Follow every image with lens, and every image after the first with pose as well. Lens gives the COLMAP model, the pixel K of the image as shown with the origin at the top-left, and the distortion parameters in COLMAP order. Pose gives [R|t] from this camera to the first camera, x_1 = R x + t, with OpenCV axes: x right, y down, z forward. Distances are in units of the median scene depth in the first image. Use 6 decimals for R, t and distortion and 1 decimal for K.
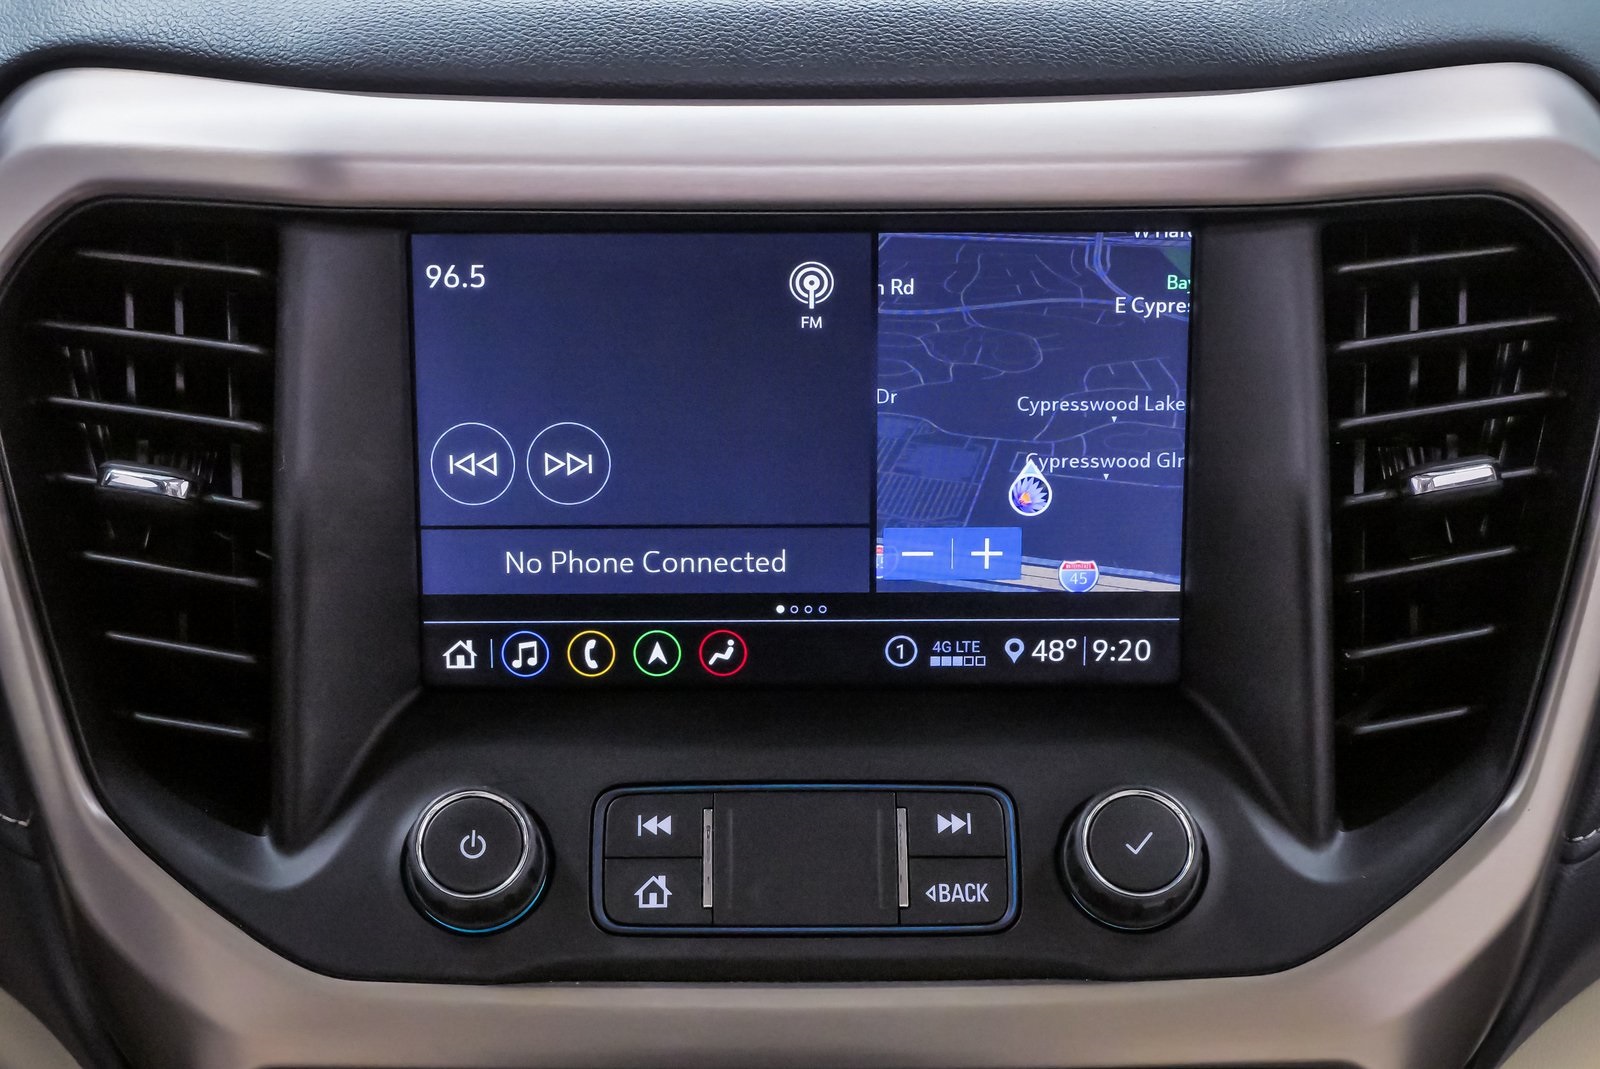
lens RADIAL K [[2921.0, 0, 800.0], [0, 2921.0, 534.5], [0, 0, 1]] dist [0.056646, -0.146822]
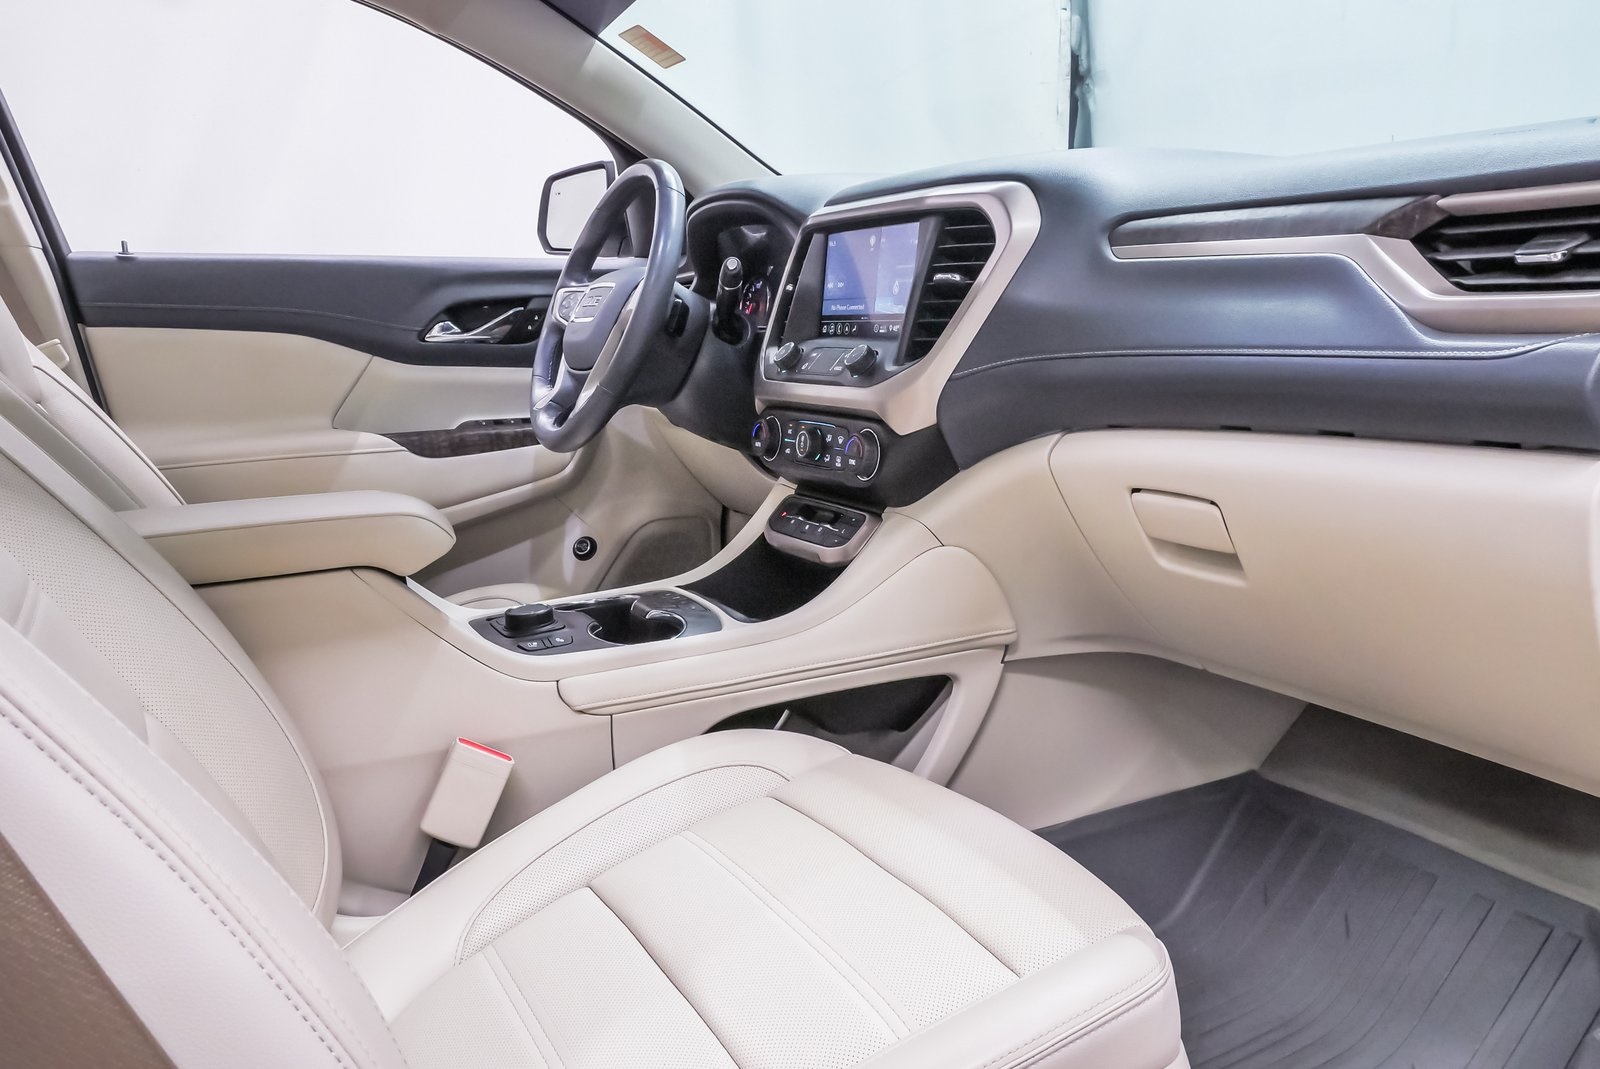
lens RADIAL K [[1188.2, 0, 800.0], [0, 1188.2, 534.5], [0, 0, 1]] dist [-0.052953, 0.031958]
pose [[0.461644, 0.147295, -0.874751, 1.545692], [-0.285708, 0.958258, 0.010576, 0.343249], [0.839795, 0.245041, 0.484458, 0.153231]]
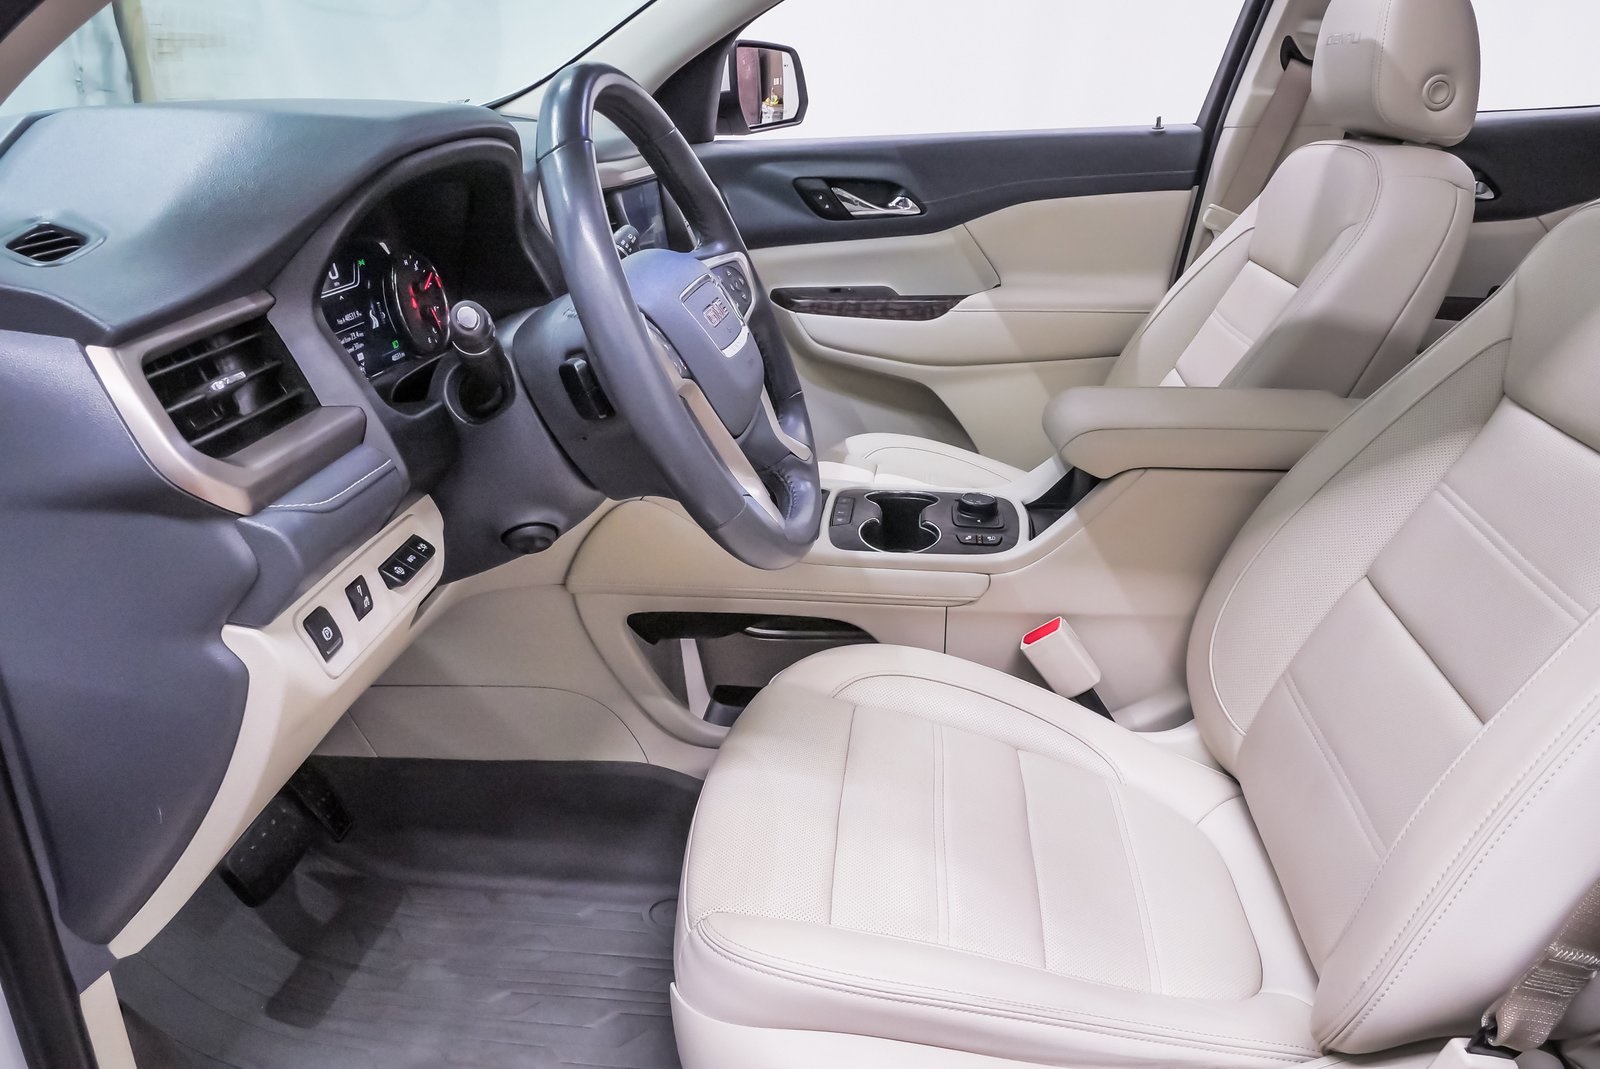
lens RADIAL K [[1148.8, 0, 800.0], [0, 1148.8, 534.5], [0, 0, 1]] dist [-0.046306, 0.005264]
pose [[0.135201, -0.363808, 0.921610, -1.825227], [0.372540, 0.880564, 0.292953, -0.049629], [-0.918115, 0.303729, 0.254586, 0.459737]]
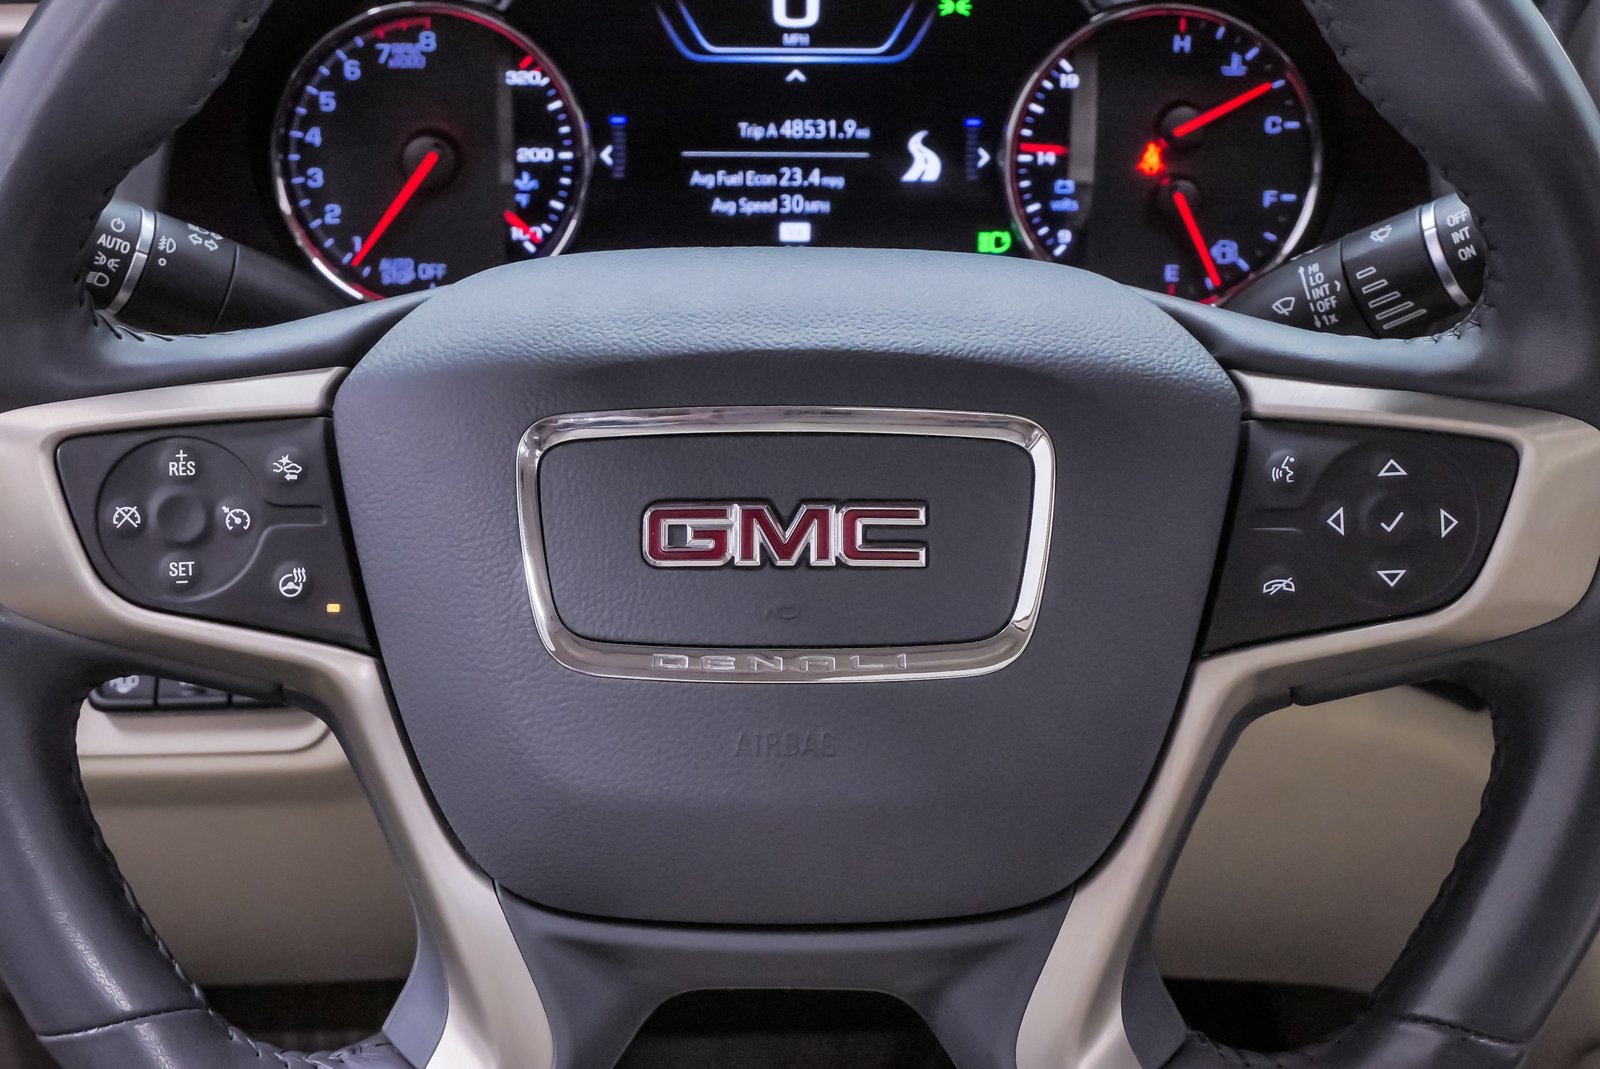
lens RADIAL K [[2921.0, 0, 800.0], [0, 2921.0, 534.5], [0, 0, 1]] dist [0.056646, -0.146822]
pose [[0.999956, 0.008442, -0.003977, -0.602700], [-0.008055, 0.995999, 0.088997, -0.015607], [0.004712, -0.088961, 0.996024, -0.114025]]
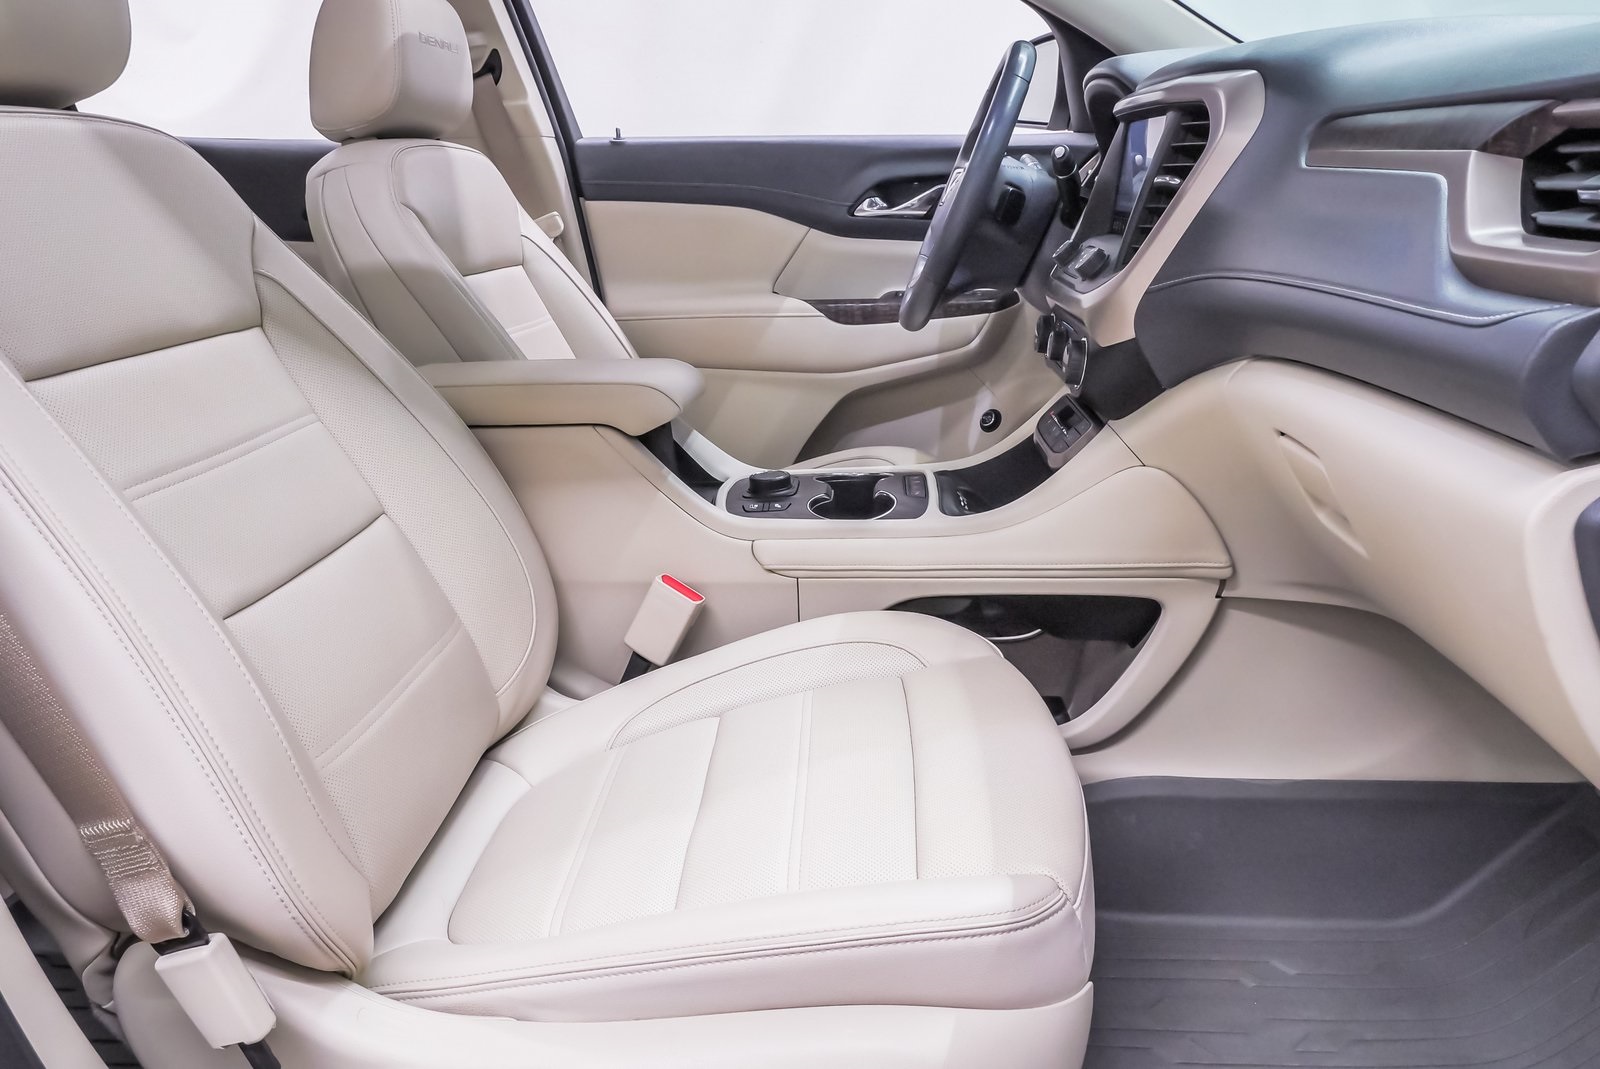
lens RADIAL K [[1169.0, 0, 800.0], [0, 1169.0, 534.5], [0, 0, 1]] dist [-0.043511, 0.013002]
pose [[-0.072843, 0.290012, -0.954247, 1.725531], [-0.325000, 0.897661, 0.297624, 0.096379], [0.942904, 0.331810, 0.028865, 0.664391]]
